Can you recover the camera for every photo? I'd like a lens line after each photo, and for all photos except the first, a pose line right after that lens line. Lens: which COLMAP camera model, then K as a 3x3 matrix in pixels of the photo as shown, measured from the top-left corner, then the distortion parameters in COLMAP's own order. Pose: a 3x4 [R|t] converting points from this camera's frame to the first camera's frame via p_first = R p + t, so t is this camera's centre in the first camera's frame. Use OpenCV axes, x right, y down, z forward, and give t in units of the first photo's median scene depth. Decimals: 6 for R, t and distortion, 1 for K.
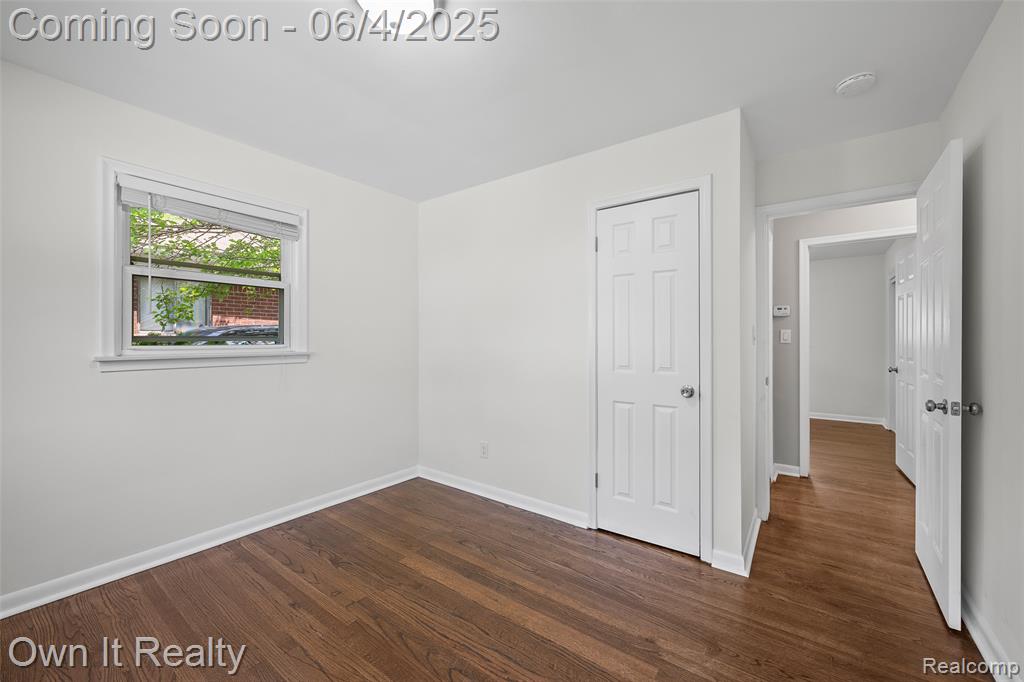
lens RADIAL K [[413.1, 0, 505.8], [0, 413.1, 340.0], [0, 0, 1]] dist [-0.002164, 0.000182]
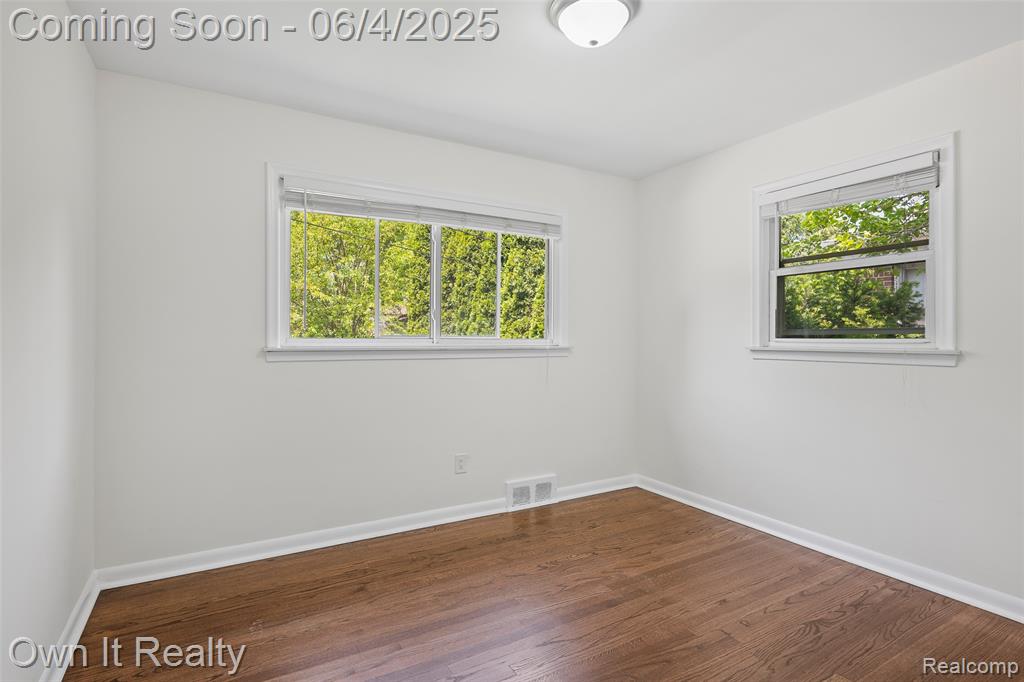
lens RADIAL K [[493.6, 0, 510.0], [0, 493.6, 340.4], [0, 0, 1]] dist [-0.003421, 0.001849]
pose [[-0.379418, 0.004599, -0.925214, 0.648232], [-0.004244, 0.999968, 0.006711, 0.013630], [0.925216, 0.006473, -0.379387, 0.825021]]
